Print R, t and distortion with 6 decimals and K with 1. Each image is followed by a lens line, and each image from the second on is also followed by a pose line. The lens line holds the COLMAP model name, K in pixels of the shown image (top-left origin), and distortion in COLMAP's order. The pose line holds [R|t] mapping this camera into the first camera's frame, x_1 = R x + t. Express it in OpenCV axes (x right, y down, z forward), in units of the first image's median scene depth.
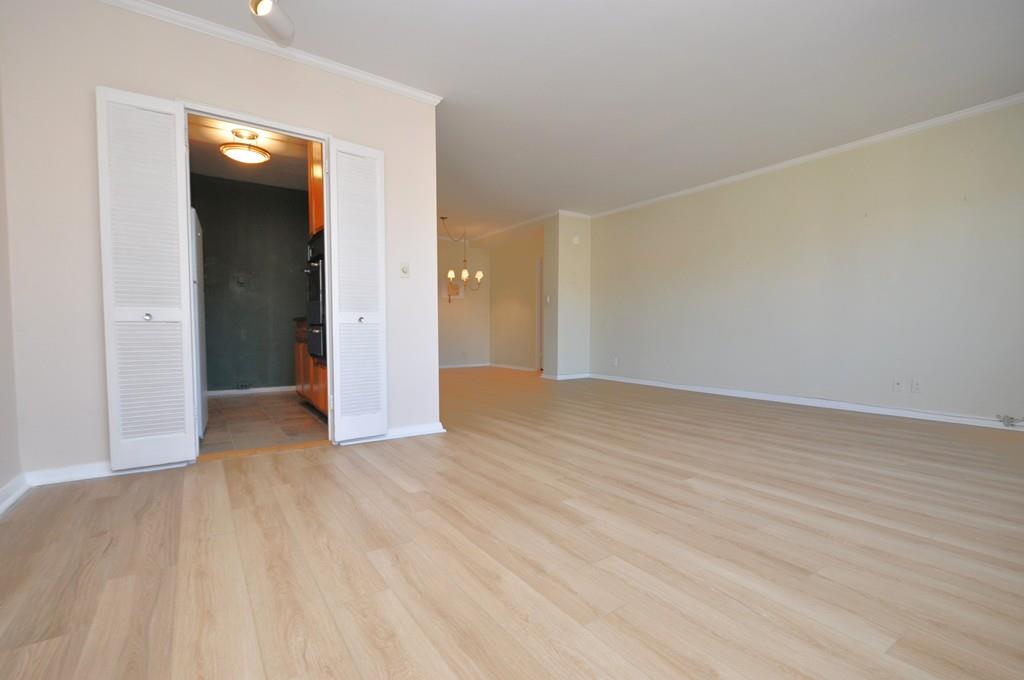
lens RADIAL K [[451.0, 0, 515.1], [0, 451.0, 342.8], [0, 0, 1]] dist [0.000821, -0.000096]
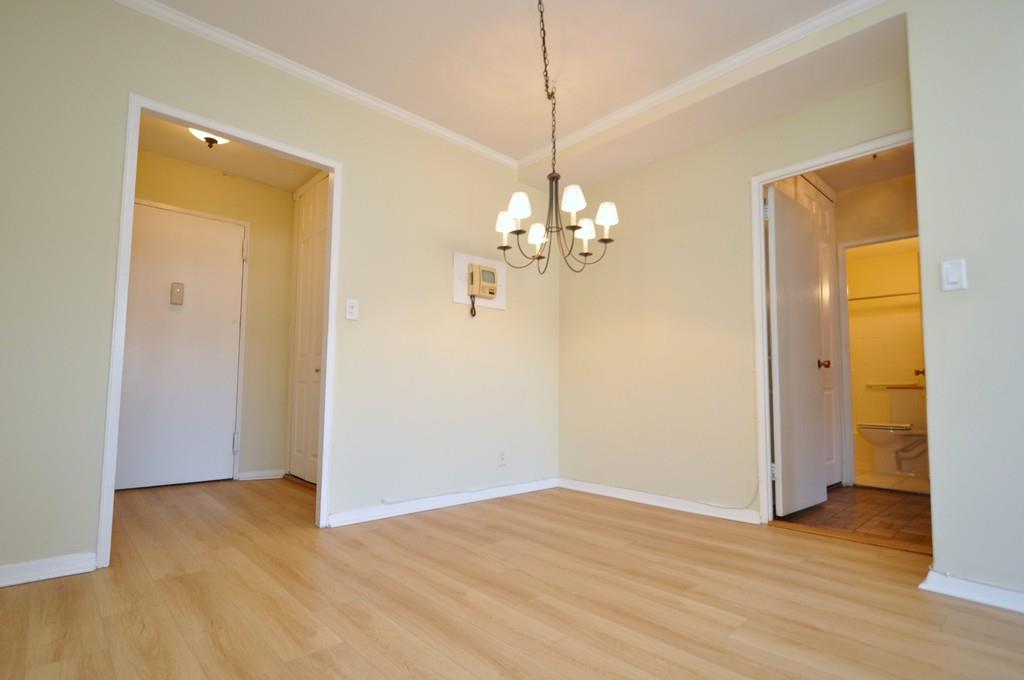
lens RADIAL K [[507.6, 0, 511.9], [0, 507.6, 352.1], [0, 0, 1]] dist [0.003602, -0.000242]
pose [[0.988357, 0.023283, 0.150358, -0.640464], [-0.005979, 0.993402, -0.114525, -0.050972], [-0.152033, 0.112293, 0.981976, 2.189646]]
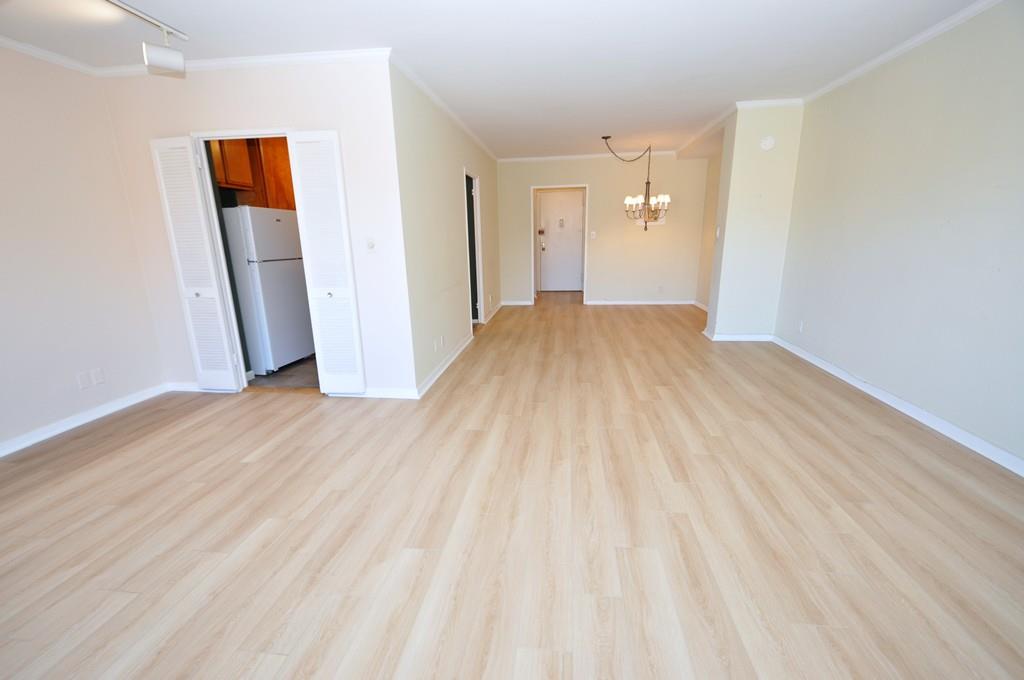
lens RADIAL K [[446.5, 0, 512.0], [0, 446.5, 340.0], [0, 0, 1]] dist [-0.000296, -0.000284]
pose [[0.748590, 0.136133, -0.648907, 0.932227], [-0.000702, 0.978857, 0.204543, -0.210468], [0.663032, -0.152663, 0.732859, 0.567976]]
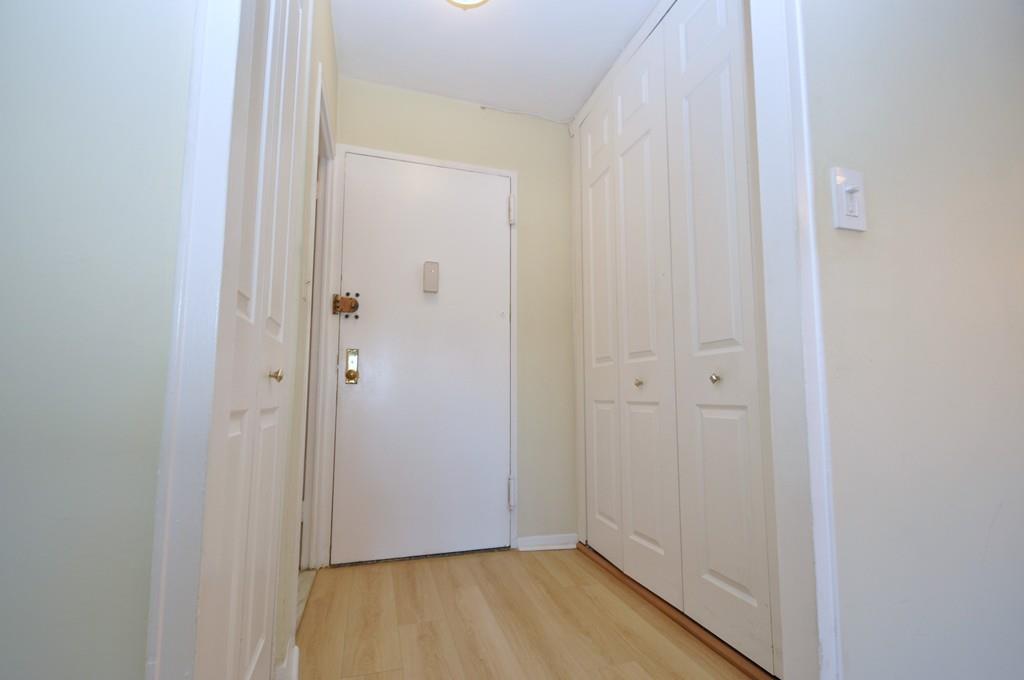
lens RADIAL K [[458.8, 0, 510.0], [0, 458.8, 352.4], [0, 0, 1]] dist [-0.001661, -0.000667]
pose [[0.945137, -0.022965, -0.325867, -0.956306], [-0.019623, 0.991734, -0.126805, -0.121787], [0.326085, 0.126243, 0.936873, 3.039917]]
